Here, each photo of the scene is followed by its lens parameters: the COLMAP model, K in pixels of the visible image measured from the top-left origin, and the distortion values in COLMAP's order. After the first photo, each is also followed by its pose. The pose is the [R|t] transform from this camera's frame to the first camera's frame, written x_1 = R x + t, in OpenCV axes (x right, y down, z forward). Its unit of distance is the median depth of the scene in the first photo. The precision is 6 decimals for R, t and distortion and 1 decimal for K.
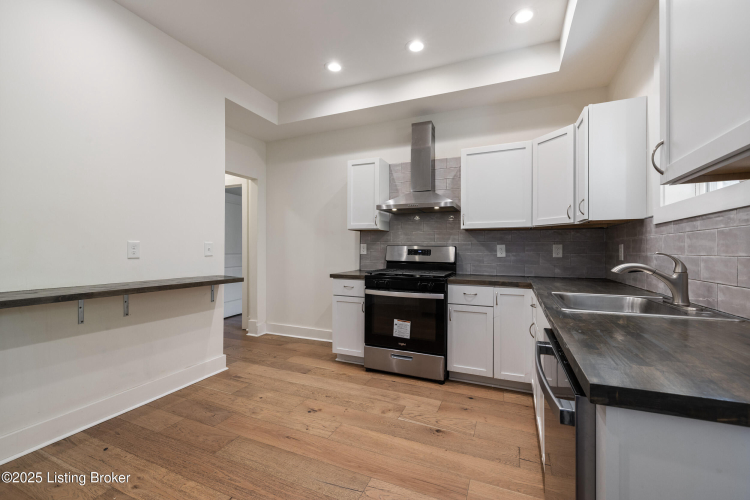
lens RADIAL K [[311.7, 0, 375.0], [0, 311.7, 250.0], [0, 0, 1]] dist [-0.000291, -0.000050]
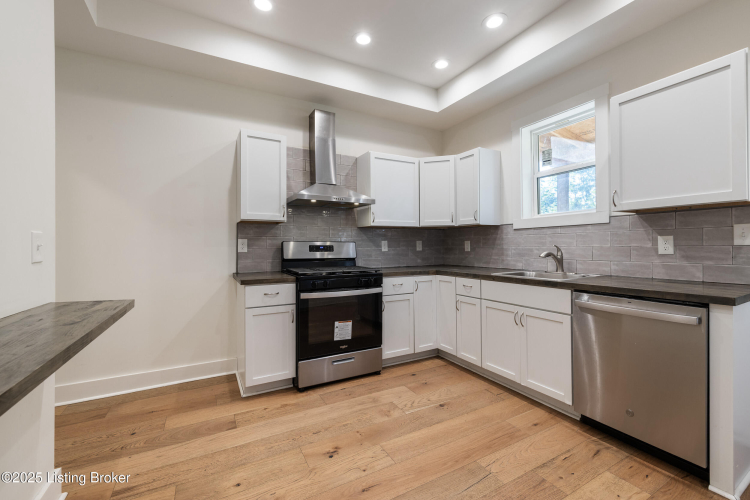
lens RADIAL K [[315.6, 0, 374.3], [0, 315.6, 244.0], [0, 0, 1]] dist [-0.000185, -0.000130]
pose [[0.619200, -0.002411, 0.785230, -0.579319], [0.010337, 0.999934, -0.005082, 0.000598], [-0.785165, 0.011264, 0.619184, 0.330031]]
